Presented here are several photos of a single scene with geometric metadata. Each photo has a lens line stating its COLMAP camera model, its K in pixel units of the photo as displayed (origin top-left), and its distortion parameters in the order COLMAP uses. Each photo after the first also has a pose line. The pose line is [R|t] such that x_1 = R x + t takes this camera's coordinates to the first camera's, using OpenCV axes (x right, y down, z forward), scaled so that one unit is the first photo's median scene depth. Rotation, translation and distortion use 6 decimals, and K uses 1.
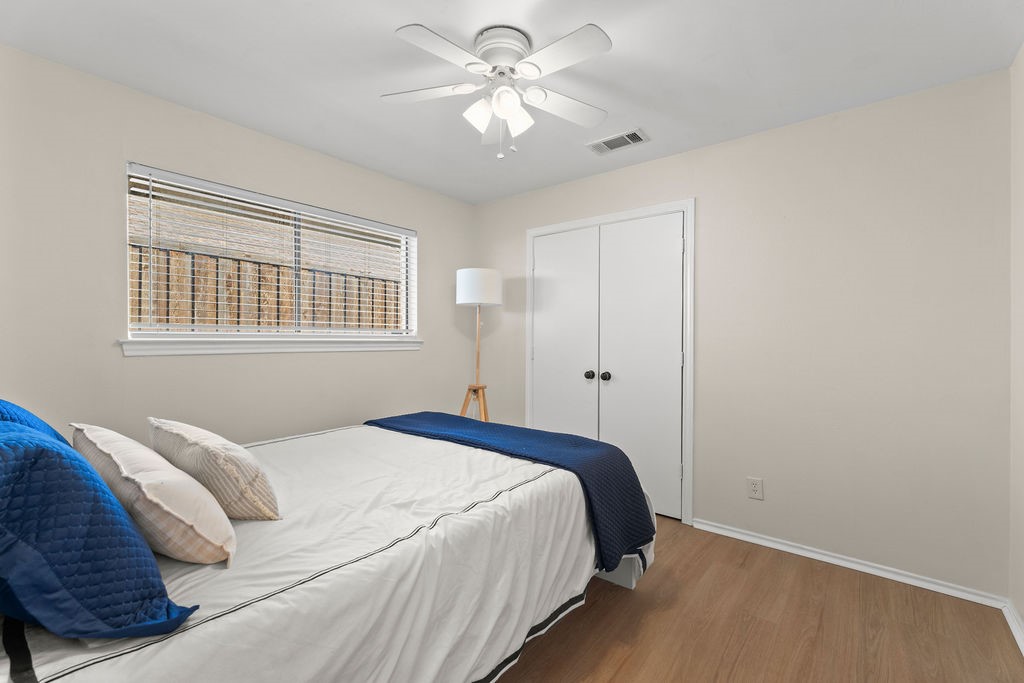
lens RADIAL K [[434.7, 0, 506.2], [0, 434.7, 341.8], [0, 0, 1]] dist [0.000390, -0.000067]
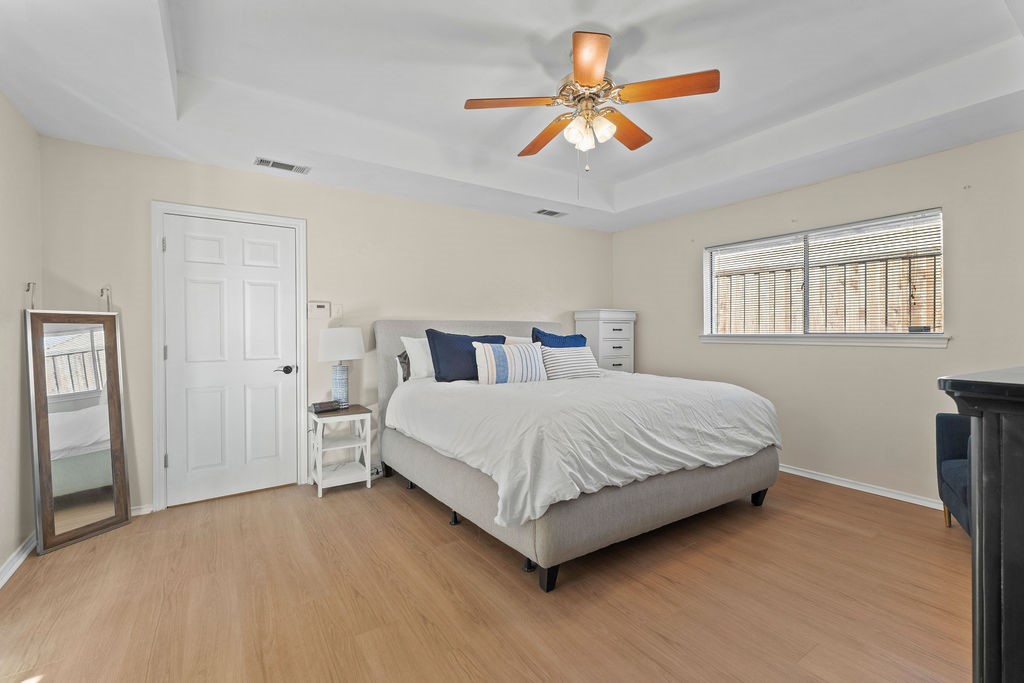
lens RADIAL K [[434.7, 0, 506.2], [0, 434.7, 341.8], [0, 0, 1]] dist [0.000390, -0.000067]
pose [[-0.285243, 0.020468, -0.958237, 1.442865], [-0.001843, 0.999758, 0.021904, -0.017730], [0.958453, 0.008014, -0.285137, 1.759283]]
